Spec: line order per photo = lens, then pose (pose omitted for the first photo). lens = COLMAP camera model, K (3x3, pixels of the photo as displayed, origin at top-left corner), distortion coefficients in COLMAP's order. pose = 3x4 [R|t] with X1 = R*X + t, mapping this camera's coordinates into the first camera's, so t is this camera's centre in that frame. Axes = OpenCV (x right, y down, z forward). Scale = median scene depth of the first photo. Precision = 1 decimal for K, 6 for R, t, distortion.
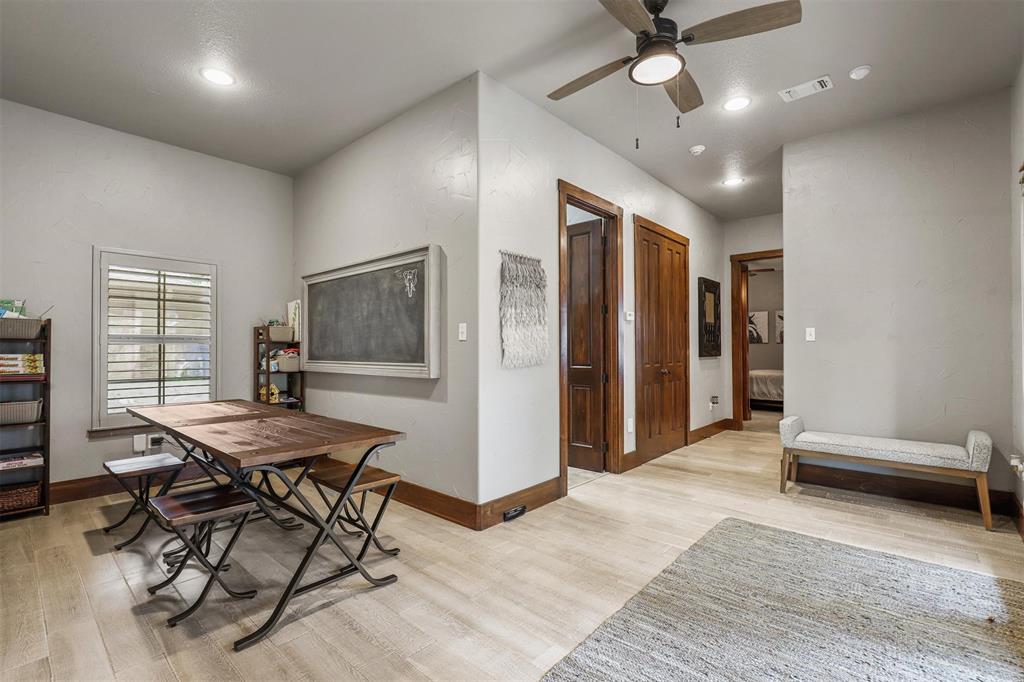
lens RADIAL K [[463.6, 0, 512.0], [0, 463.6, 341.4], [0, 0, 1]] dist [0.000498, -0.002380]
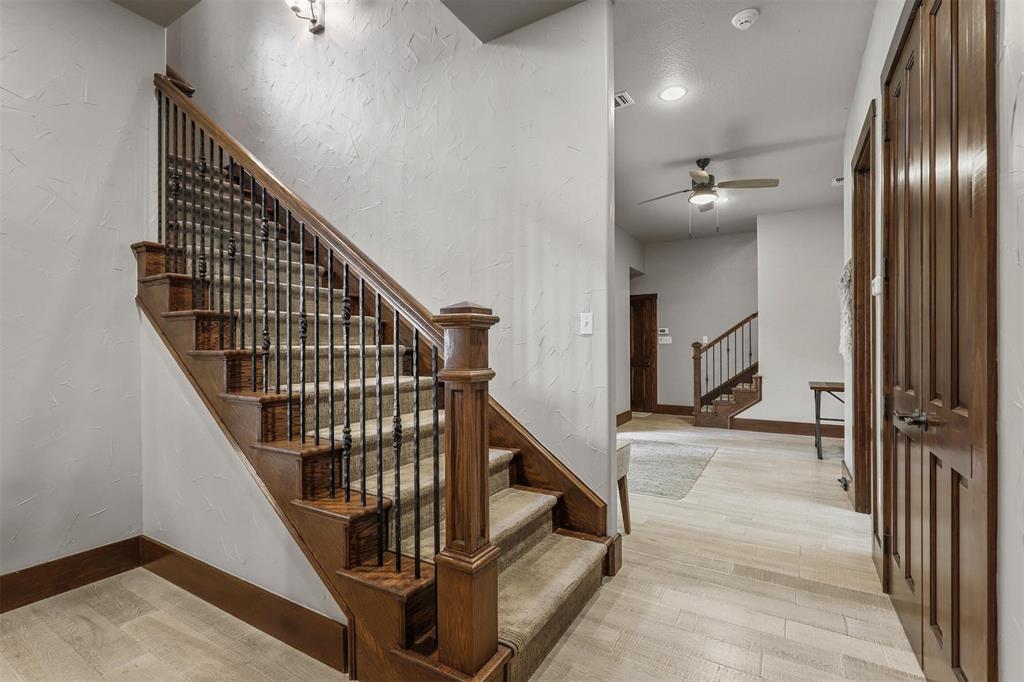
lens RADIAL K [[463.6, 0, 512.1], [0, 463.6, 340.4], [0, 0, 1]] dist [0.000498, -0.002380]
pose [[-0.980246, 0.004882, -0.197723, 1.012283], [0.006270, 0.999960, -0.006393, 0.009394], [0.197684, -0.007507, -0.980237, 1.884838]]
